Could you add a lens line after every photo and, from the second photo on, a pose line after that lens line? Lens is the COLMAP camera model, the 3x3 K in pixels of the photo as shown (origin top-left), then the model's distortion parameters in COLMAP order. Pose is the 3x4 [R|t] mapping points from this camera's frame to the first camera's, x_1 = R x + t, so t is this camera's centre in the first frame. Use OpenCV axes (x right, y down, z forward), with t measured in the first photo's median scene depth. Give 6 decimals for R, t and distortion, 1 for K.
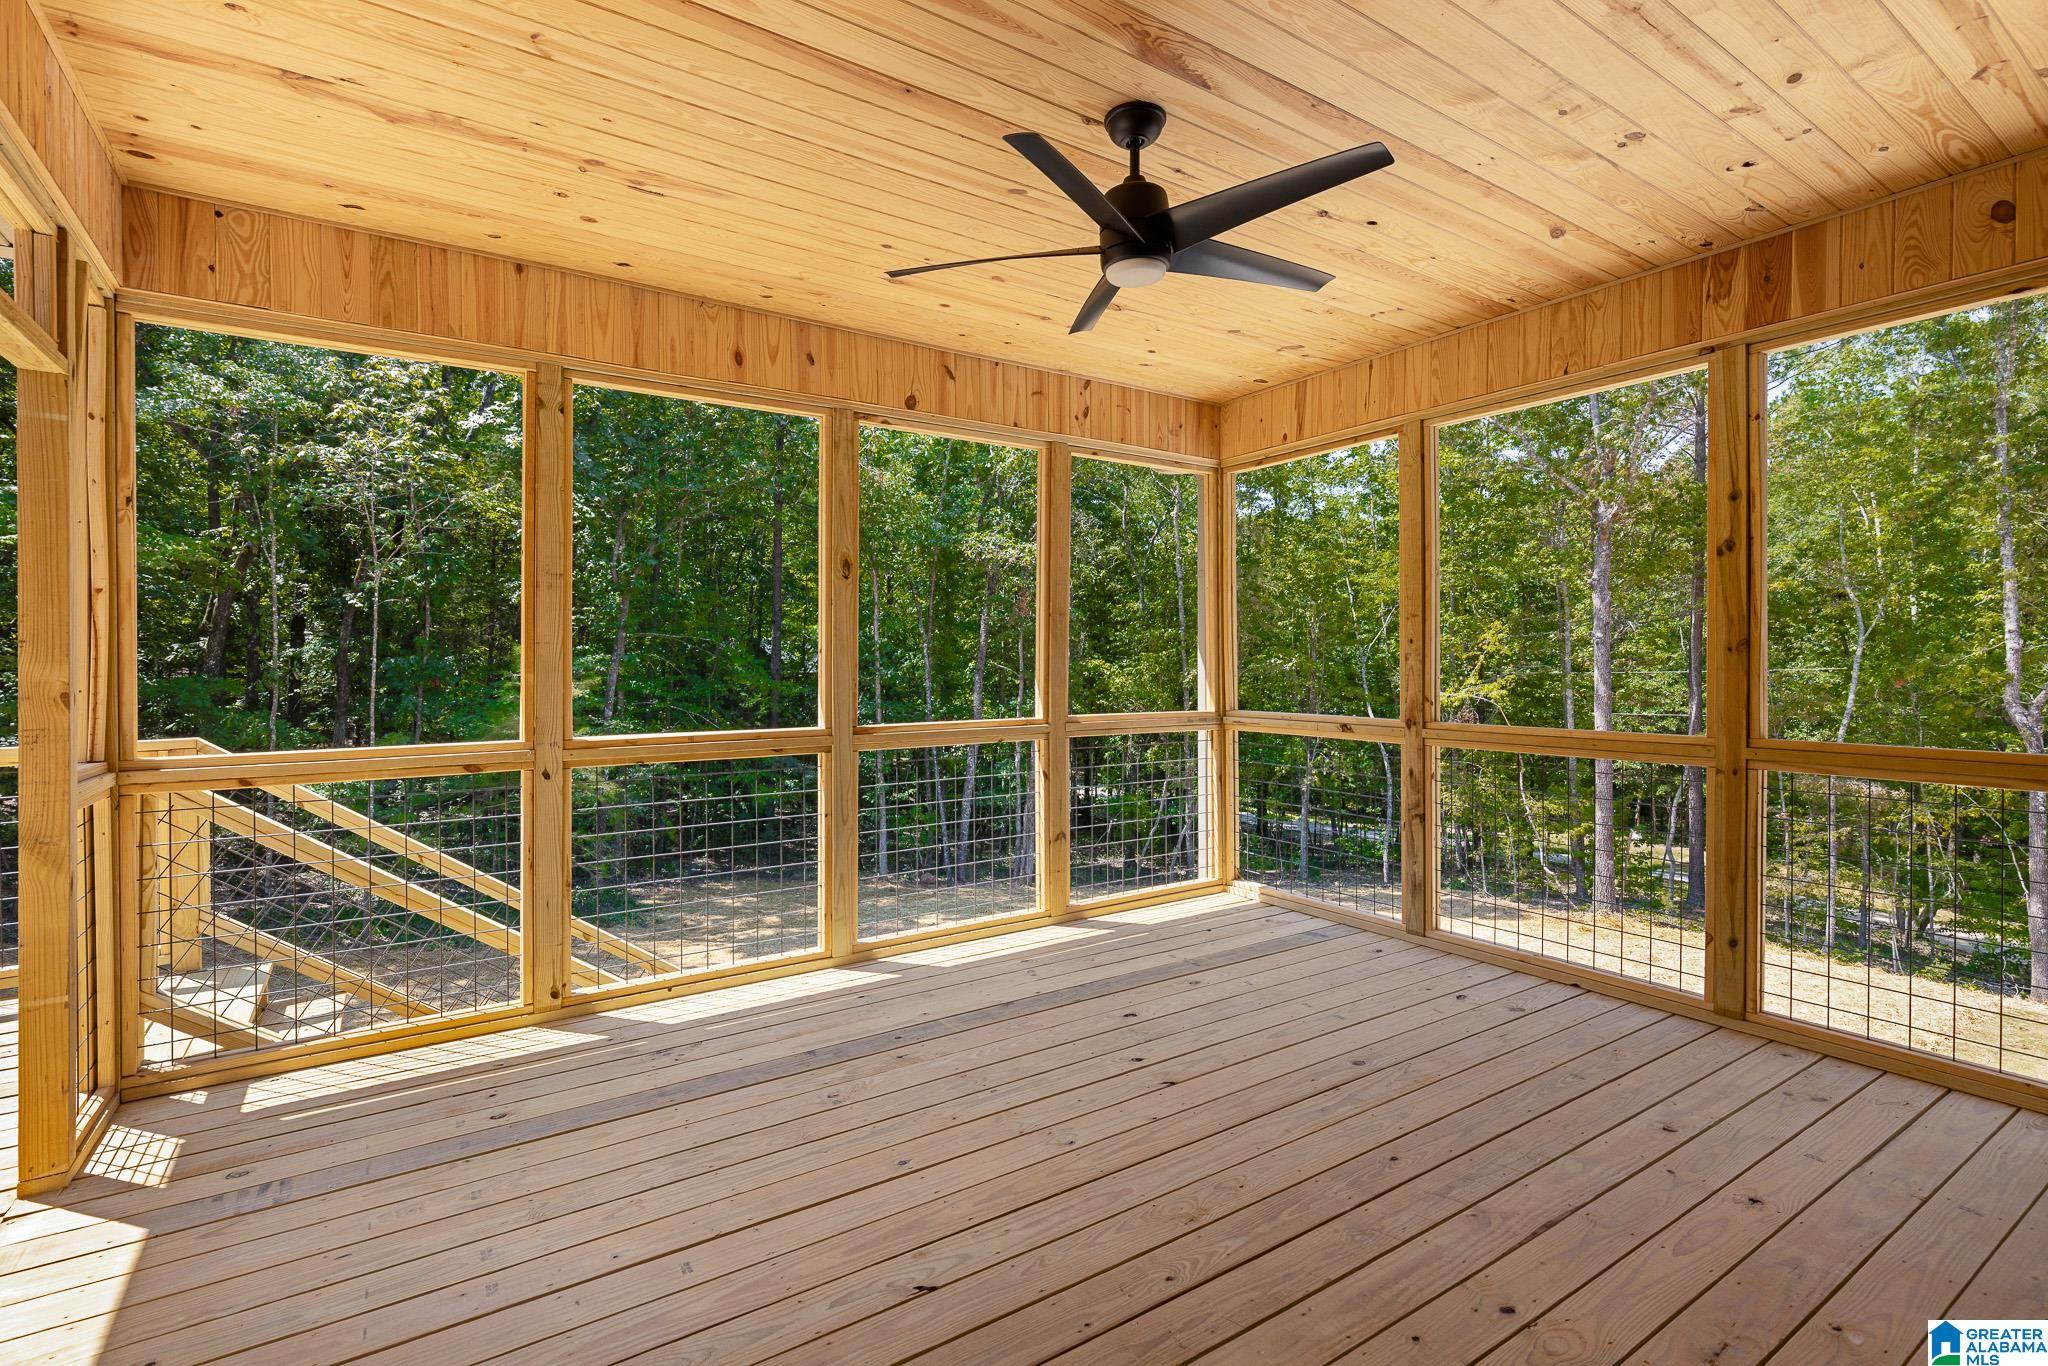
lens RADIAL K [[967.1, 0, 1020.6], [0, 967.1, 673.1], [0, 0, 1]] dist [0.000157, -0.000115]
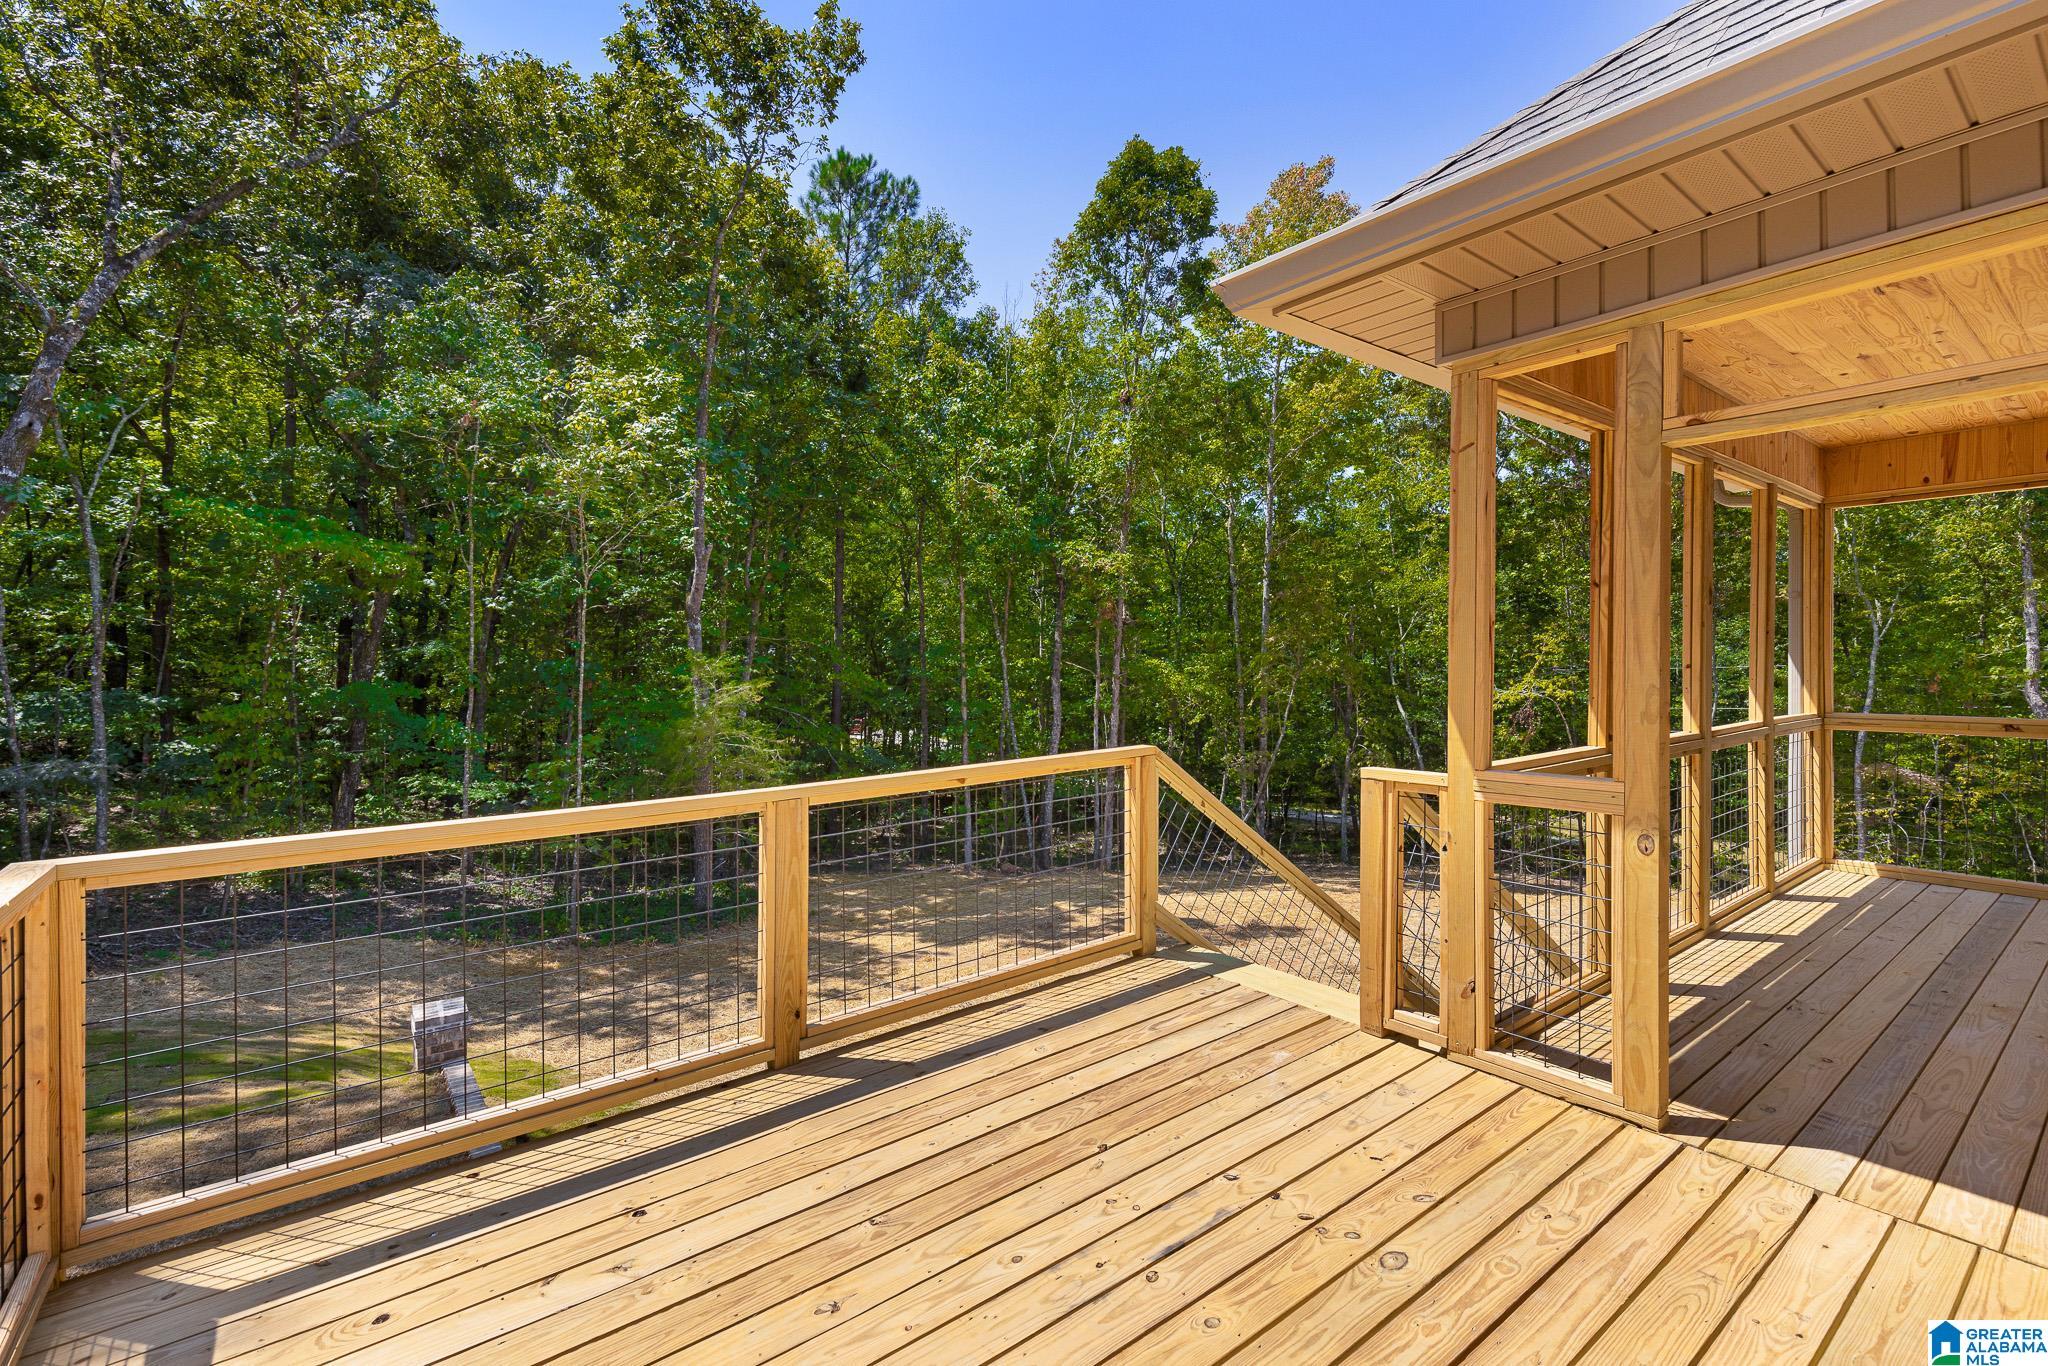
lens RADIAL K [[925.0, 0, 1026.0], [0, 925.0, 679.7], [0, 0, 1]] dist [0.007674, -0.000284]
pose [[0.997719, -0.004462, 0.067360, -0.283679], [0.003861, 0.999952, 0.009046, -0.005728], [-0.067398, -0.008766, 0.997688, -0.015610]]
